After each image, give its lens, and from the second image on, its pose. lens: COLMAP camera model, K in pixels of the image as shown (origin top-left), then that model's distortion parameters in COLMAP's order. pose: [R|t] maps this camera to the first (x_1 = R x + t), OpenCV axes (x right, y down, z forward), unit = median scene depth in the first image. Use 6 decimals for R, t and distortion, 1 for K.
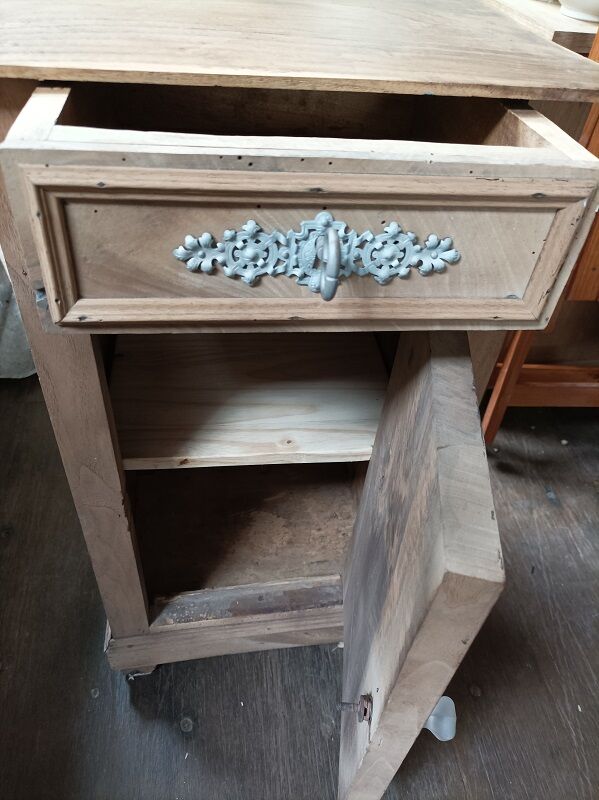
lens RADIAL K [[624.3, 0, 299.9], [0, 624.3, 391.5], [0, 0, 1]] dist [0.021865, -0.013853]
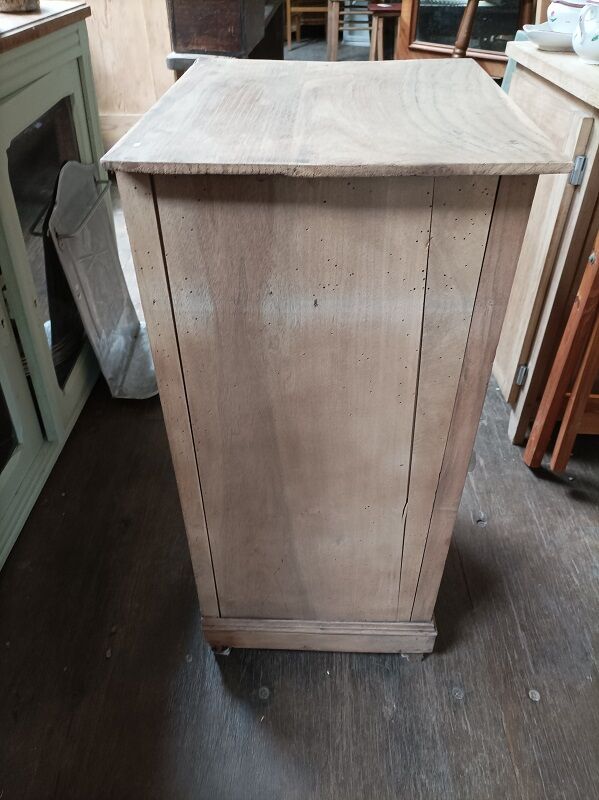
lens RADIAL K [[624.3, 0, 303.3], [0, 624.3, 392.6], [0, 0, 1]] dist [0.021865, -0.013853]
pose [[0.985828, 0.019415, -0.166629, 0.067321], [-0.033233, 0.996197, -0.080539, 0.072077], [0.164432, 0.084935, 0.982725, -0.151983]]
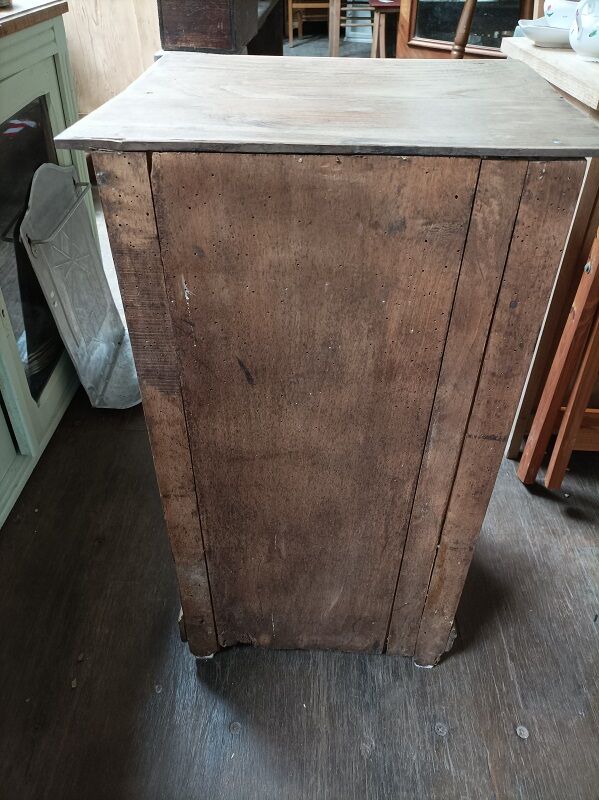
lens RADIAL K [[624.3, 0, 303.7], [0, 624.3, 390.5], [0, 0, 1]] dist [0.021865, -0.013853]
pose [[0.983835, 0.023371, -0.177544, 0.109254], [-0.037807, 0.996207, -0.078371, 0.030650], [0.175039, 0.083816, 0.980987, -0.086943]]
